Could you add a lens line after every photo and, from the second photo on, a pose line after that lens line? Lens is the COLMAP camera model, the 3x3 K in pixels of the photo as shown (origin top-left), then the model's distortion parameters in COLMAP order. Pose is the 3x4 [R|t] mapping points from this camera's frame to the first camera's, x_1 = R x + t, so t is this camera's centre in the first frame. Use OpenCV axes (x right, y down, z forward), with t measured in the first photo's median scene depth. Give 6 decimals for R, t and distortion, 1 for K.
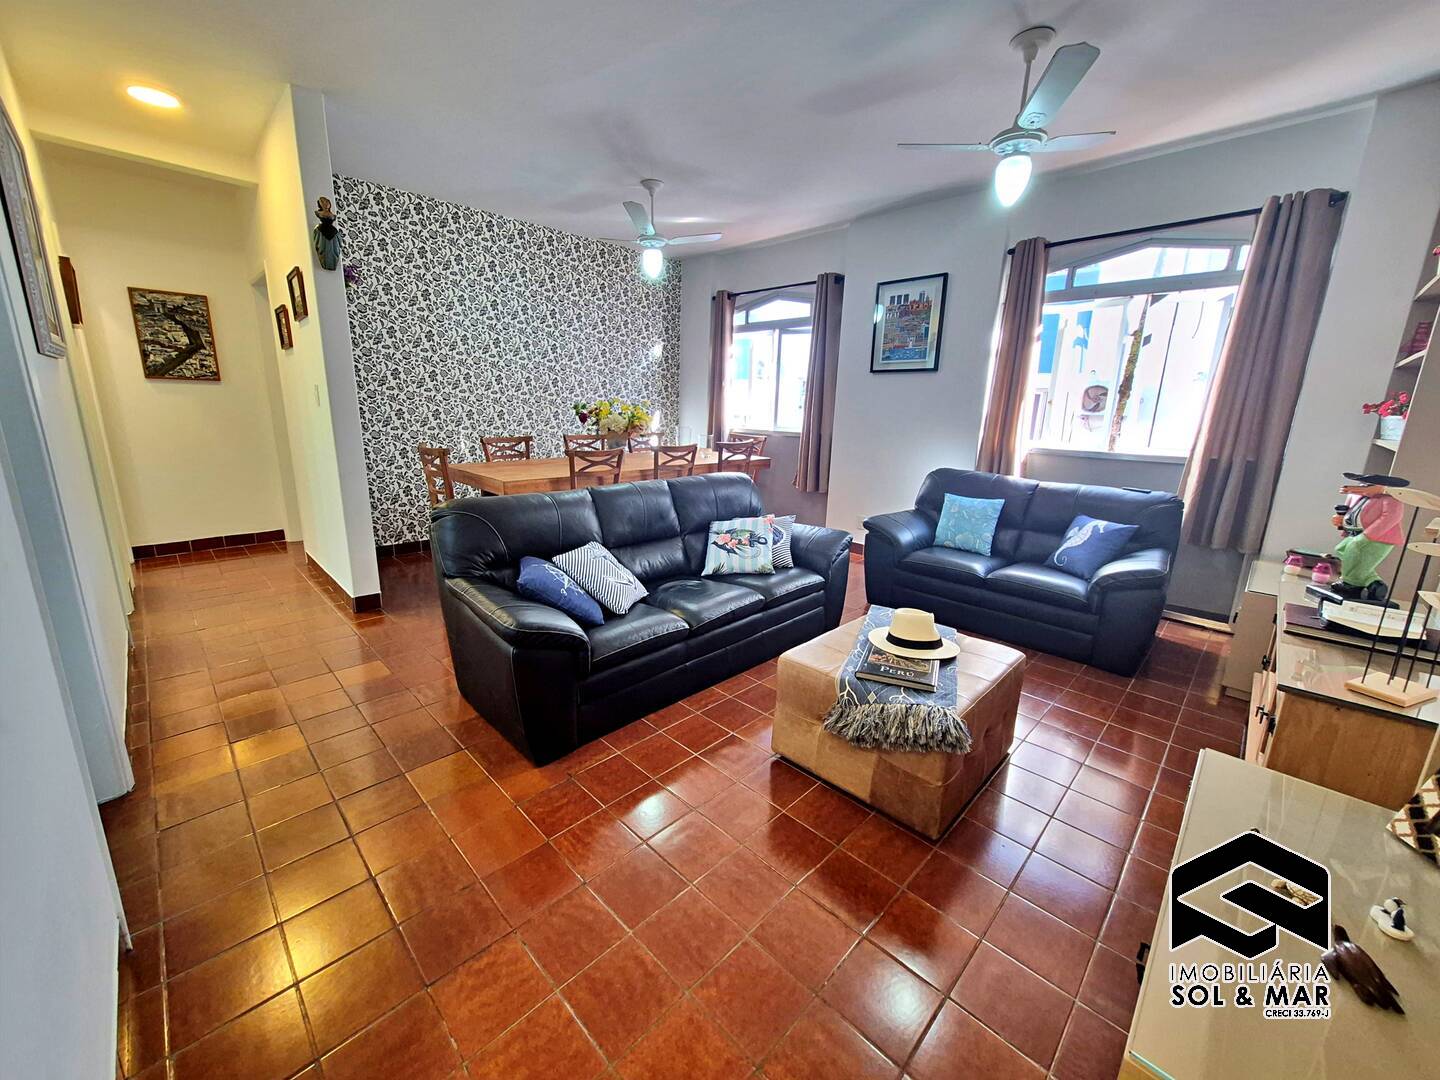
lens RADIAL K [[558.2, 0, 707.8], [0, 558.2, 533.8], [0, 0, 1]] dist [0.002384, 0.000174]
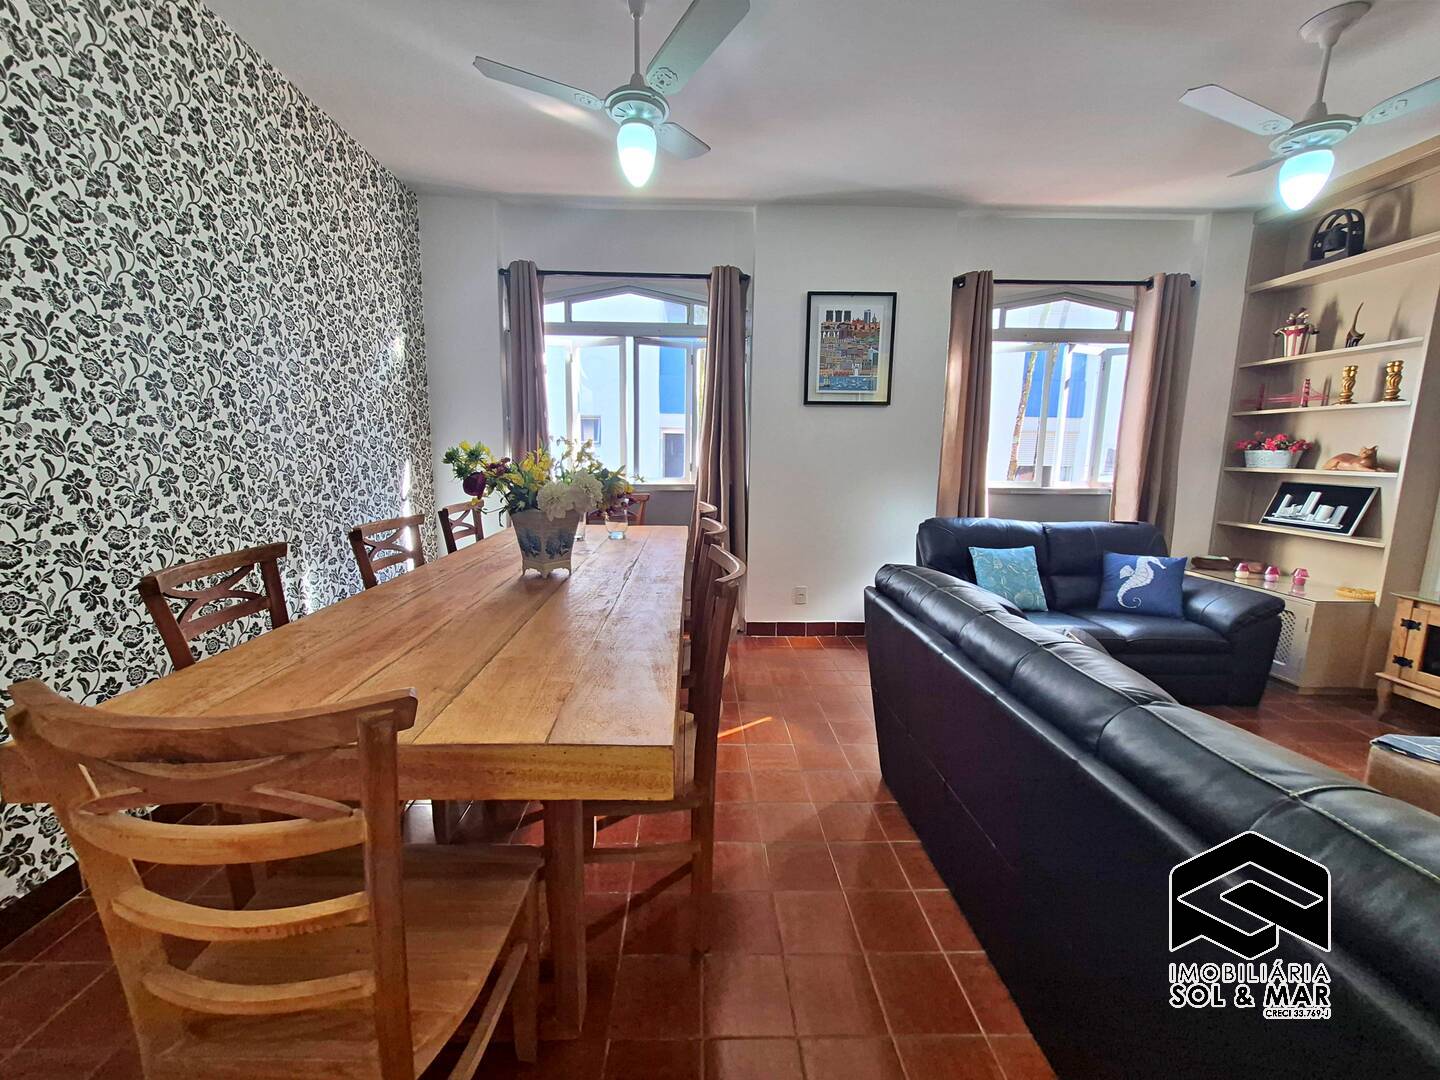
lens RADIAL K [[562.8, 0, 709.1], [0, 562.8, 530.5], [0, 0, 1]] dist [0.004493, -0.000423]
pose [[0.687298, -0.118905, 0.716577, -0.454319], [0.170704, 0.985322, -0.000230, -0.163977], [-0.706032, 0.122481, 0.697508, 0.676507]]
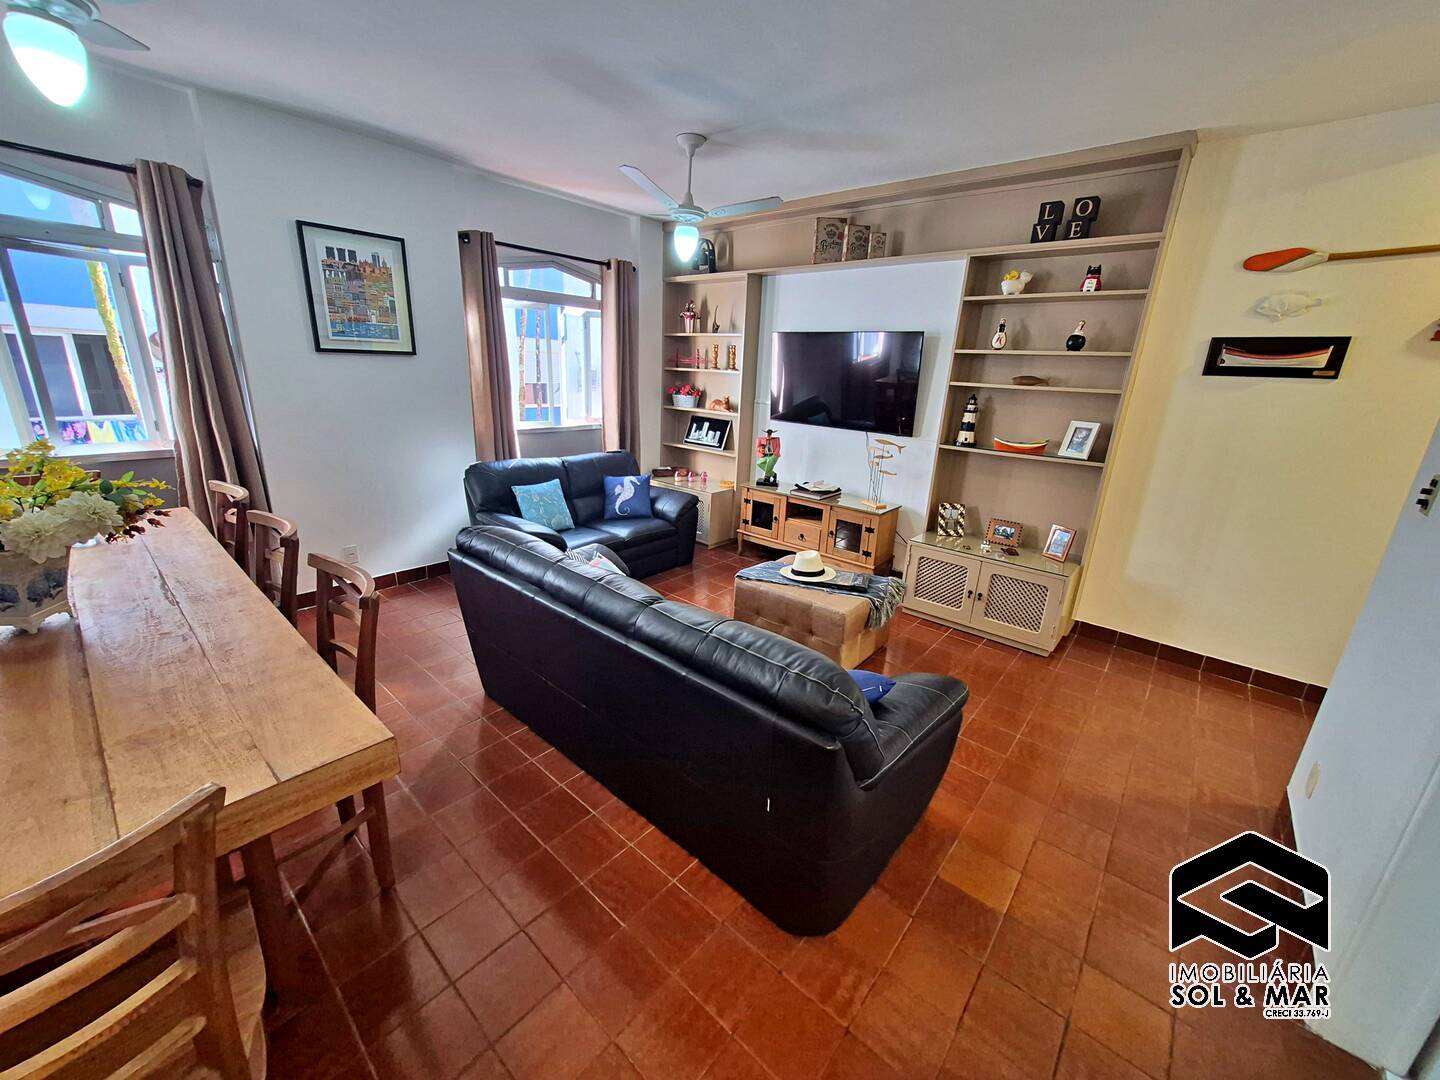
lens RADIAL K [[562.8, 0, 709.1], [0, 562.8, 530.5], [0, 0, 1]] dist [0.004493, -0.000423]
pose [[-0.063713, -0.308130, 0.949208, -0.579297], [0.186955, 0.930617, 0.314643, -0.249334], [-0.980300, 0.197506, -0.001686, 0.666060]]
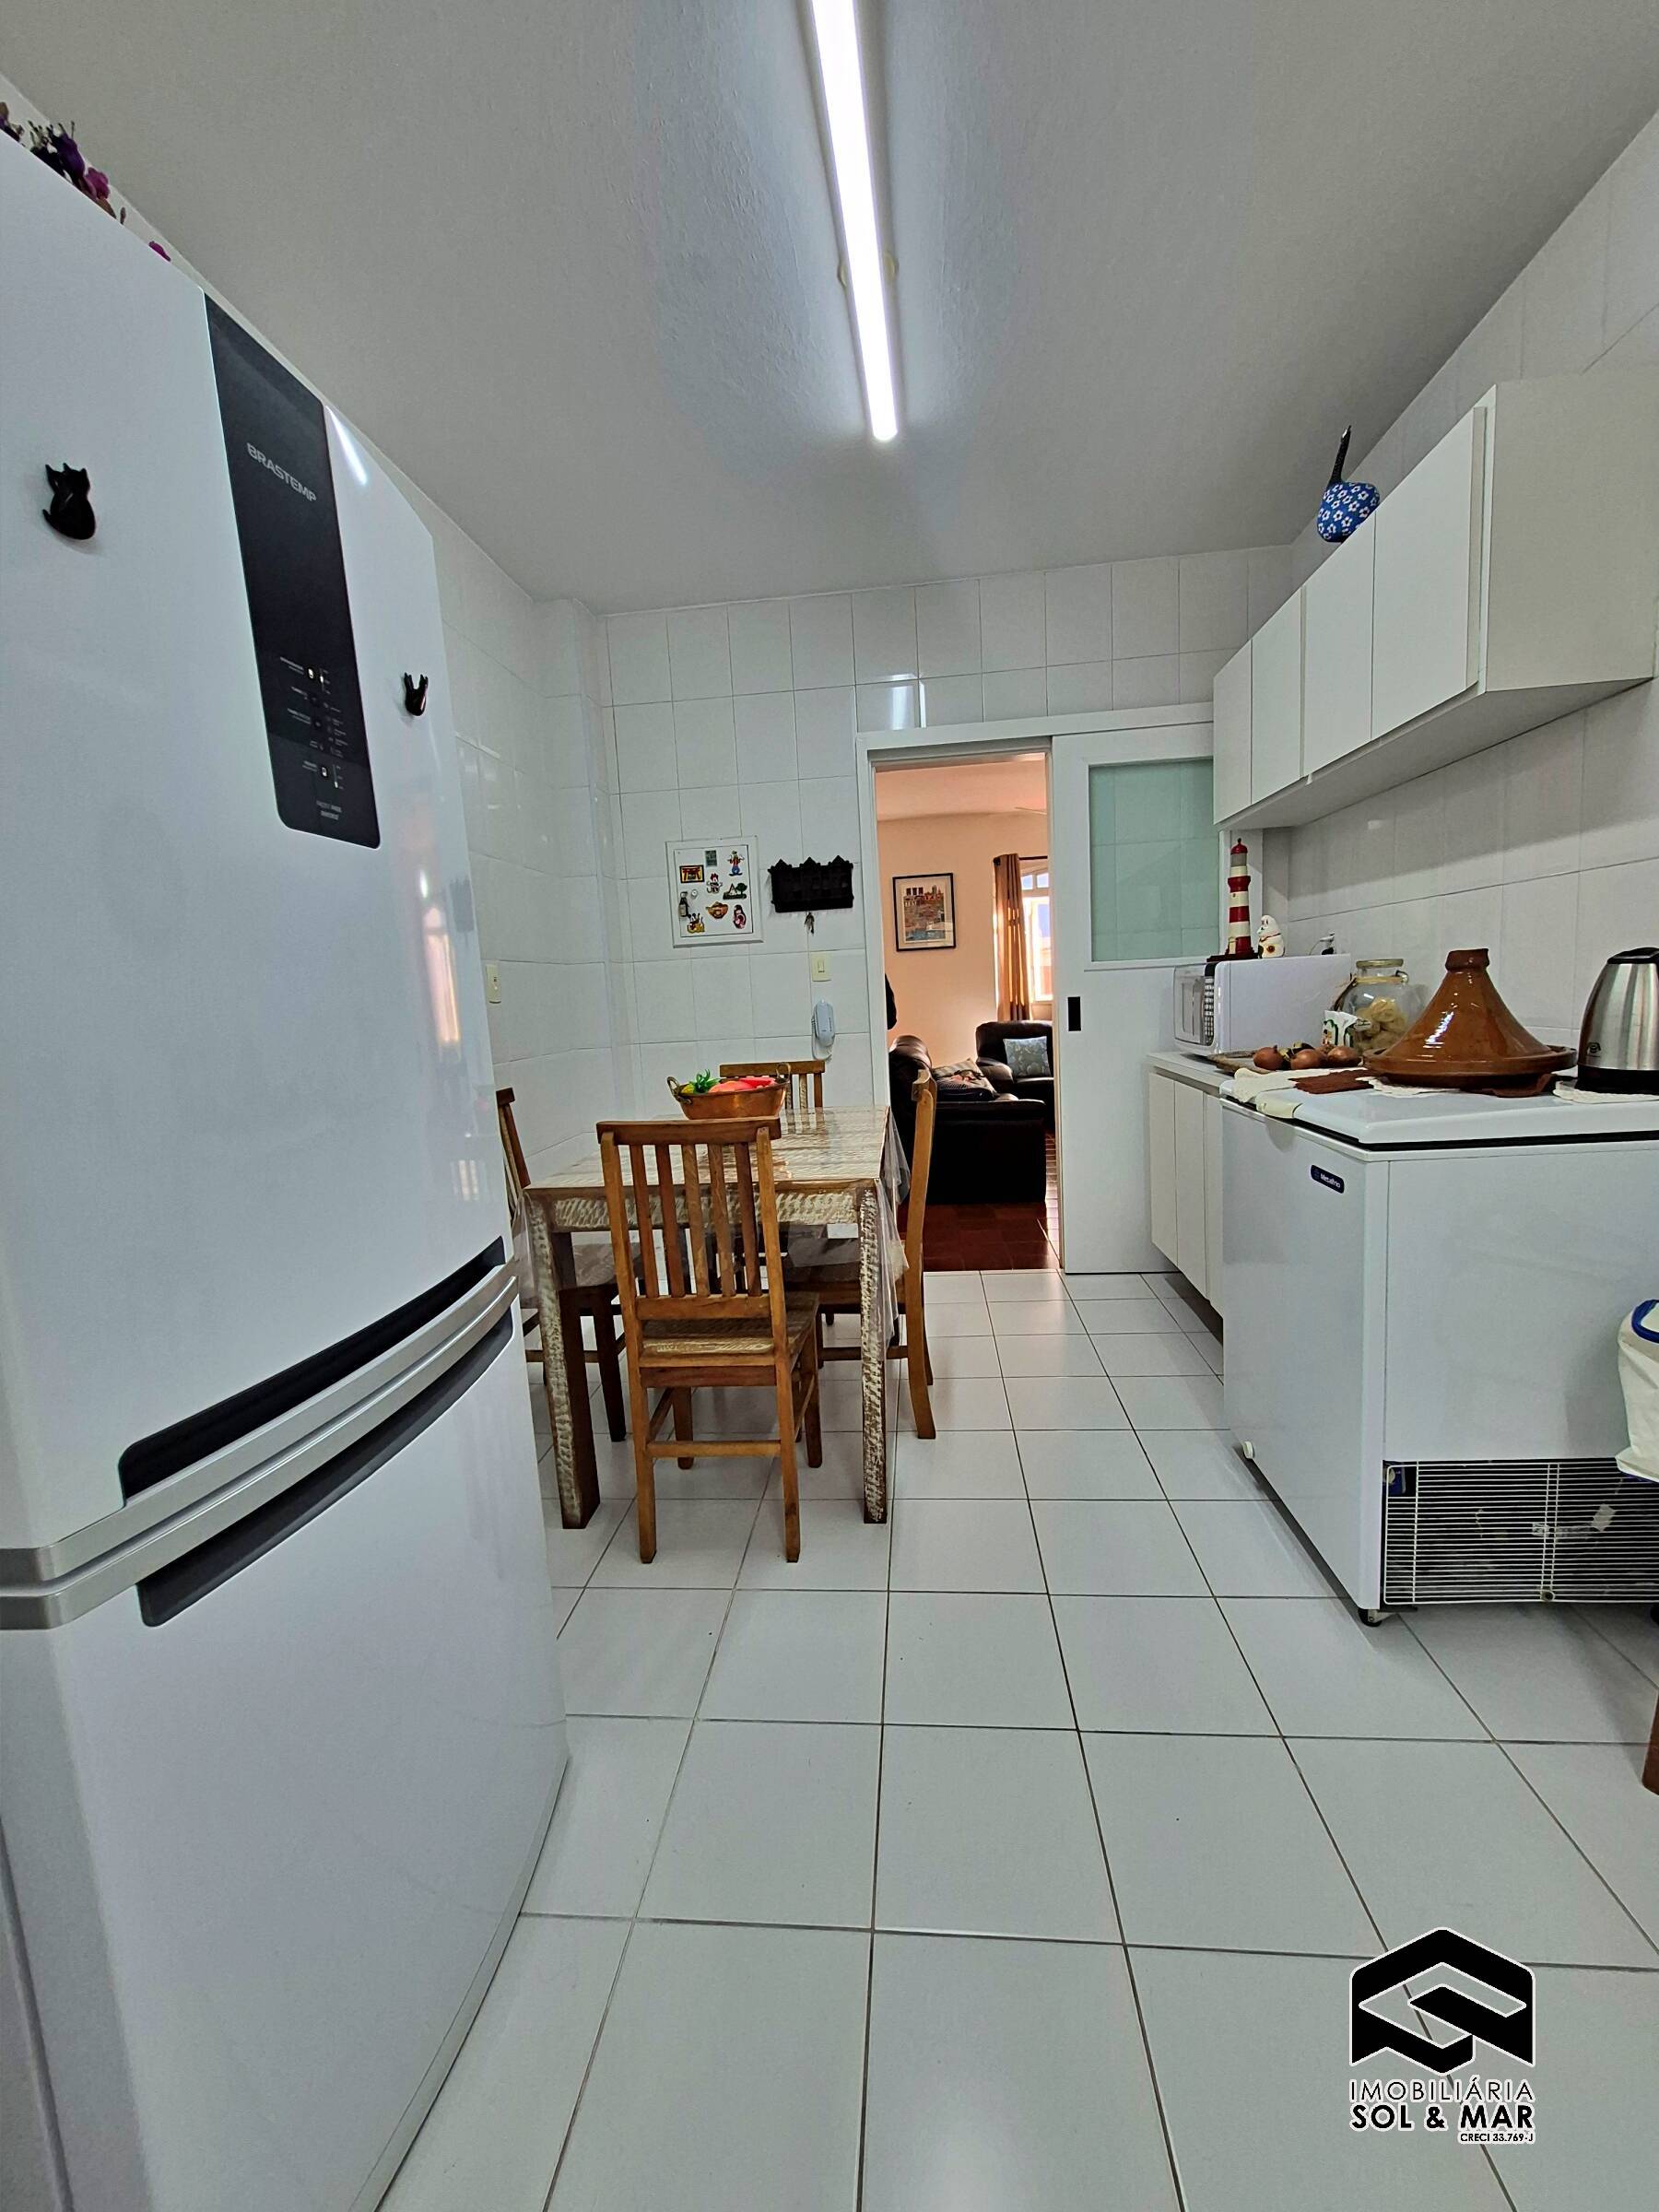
lens RADIAL K [[874.7, 0, 843.1], [0, 874.7, 1089.7], [0, 0, 1]] dist [0.002532, 0.000055]
pose [[0.763908, -0.147231, 0.628305, -1.140378], [0.222286, 0.974076, -0.042004, 0.044950], [-0.605833, 0.171751, 0.776832, -0.326573]]
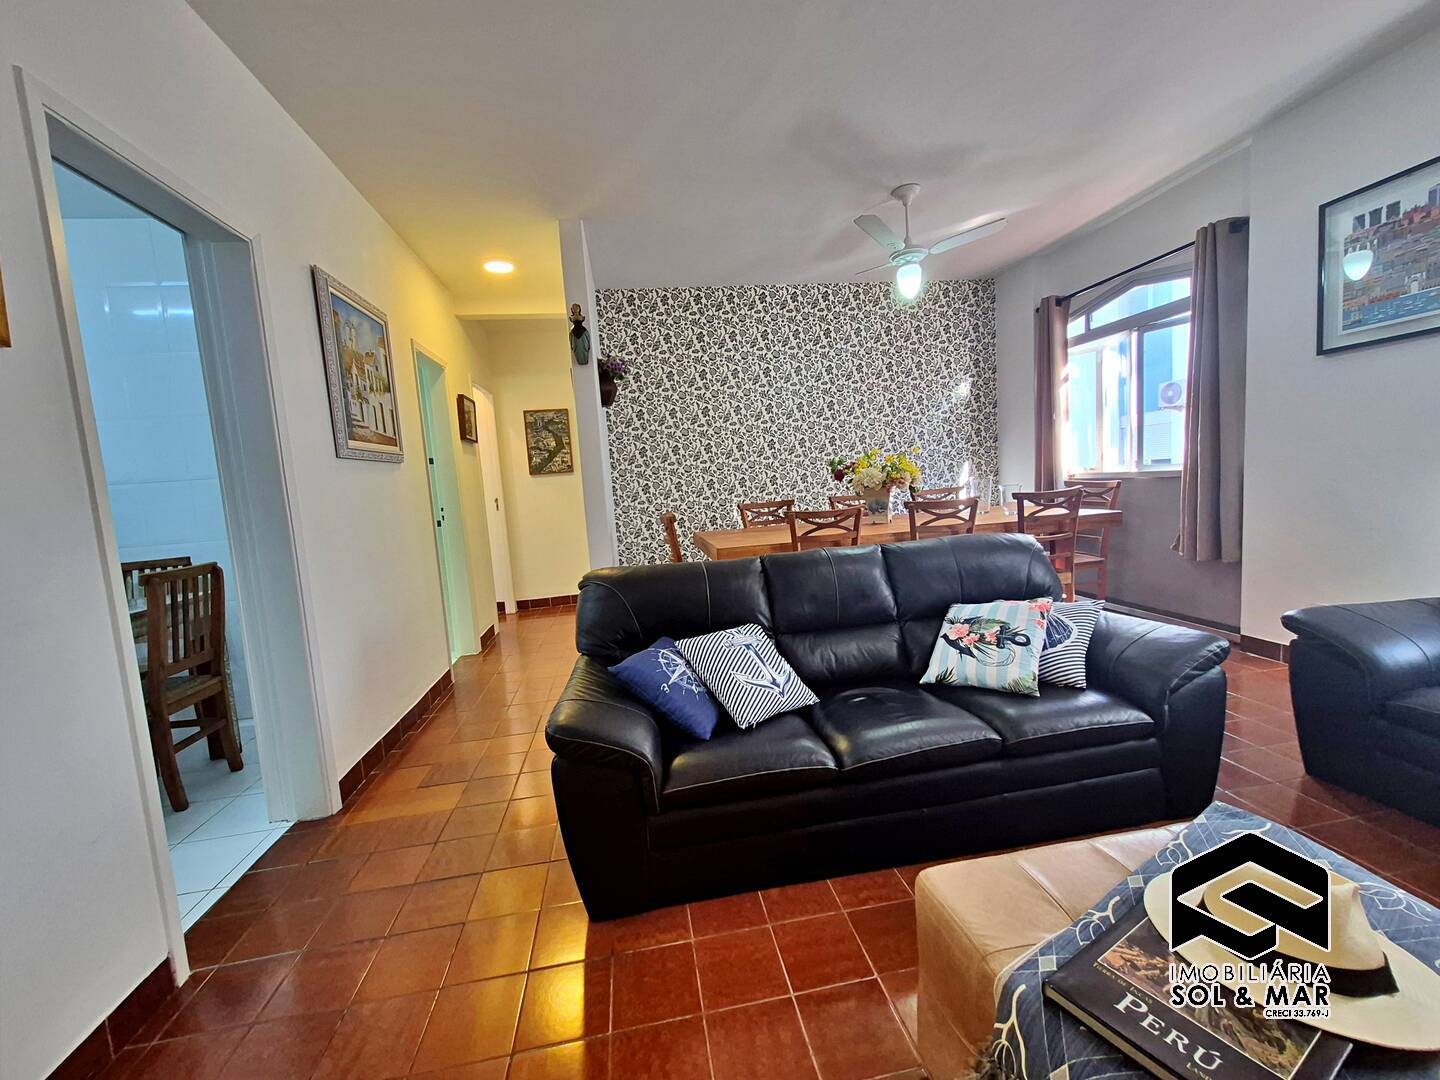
lens RADIAL K [[560.9, 0, 712.0], [0, 560.9, 533.8], [0, 0, 1]] dist [0.000921, 0.000181]
pose [[0.803483, -0.025604, -0.594777, 0.153014], [-0.046080, 0.993403, -0.105014, -0.018006], [0.593542, 0.111784, 0.797002, 0.219126]]
